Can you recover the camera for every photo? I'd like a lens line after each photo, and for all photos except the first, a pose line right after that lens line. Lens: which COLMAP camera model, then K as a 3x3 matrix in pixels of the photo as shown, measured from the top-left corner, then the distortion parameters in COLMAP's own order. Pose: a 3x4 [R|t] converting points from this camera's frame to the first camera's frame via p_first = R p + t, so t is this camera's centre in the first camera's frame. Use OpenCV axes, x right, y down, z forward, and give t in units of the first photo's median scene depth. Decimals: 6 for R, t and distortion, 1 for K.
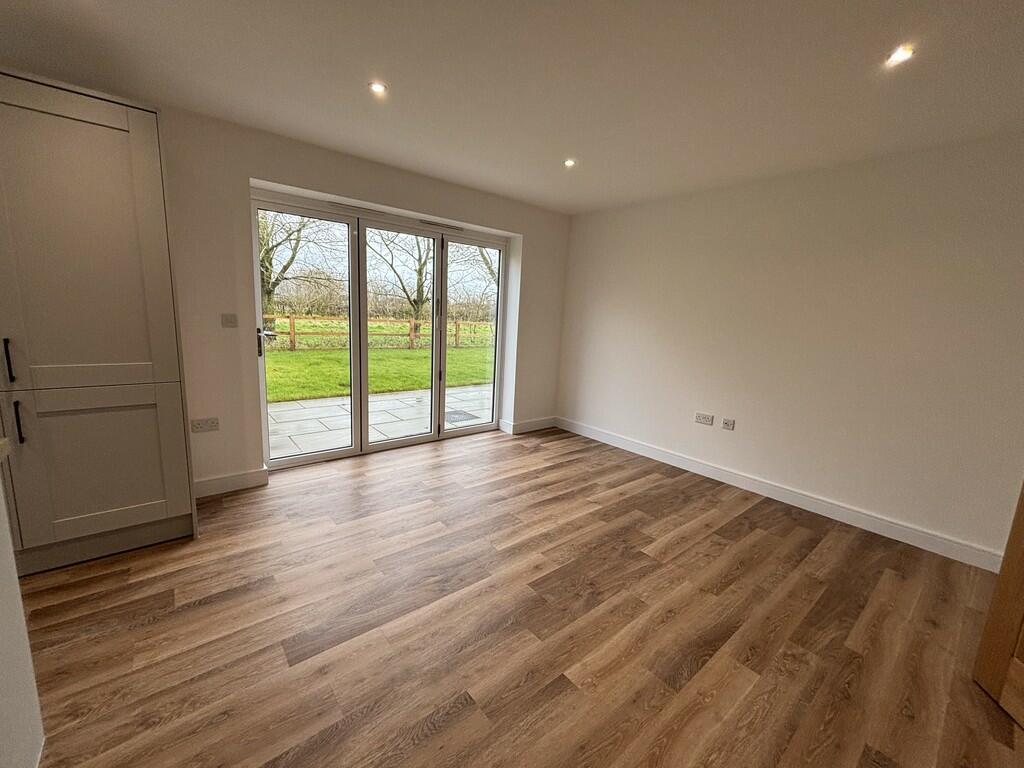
lens RADIAL K [[409.0, 0, 512.0], [0, 409.0, 384.0], [0, 0, 1]] dist [0.000158, 0.000050]
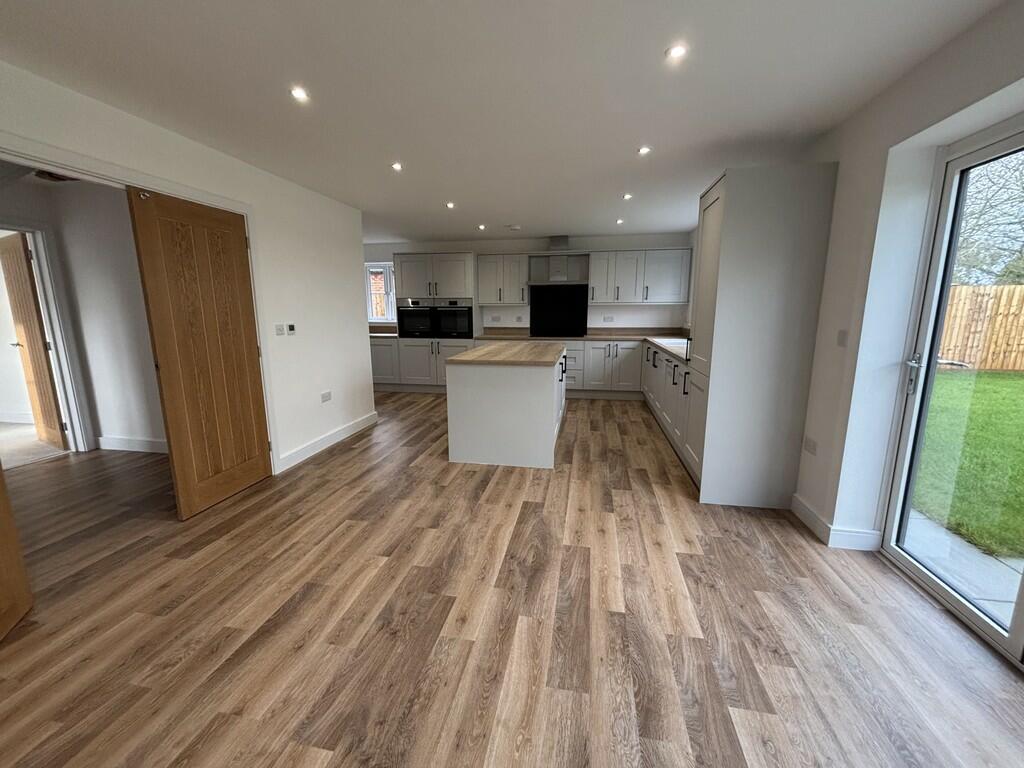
lens RADIAL K [[409.0, 0, 512.0], [0, 409.0, 384.0], [0, 0, 1]] dist [0.000158, 0.000050]
pose [[-0.765690, 0.073464, -0.639001, 0.561107], [-0.142080, 0.949599, 0.279420, -0.297648], [0.627322, 0.304739, -0.716660, 1.759831]]
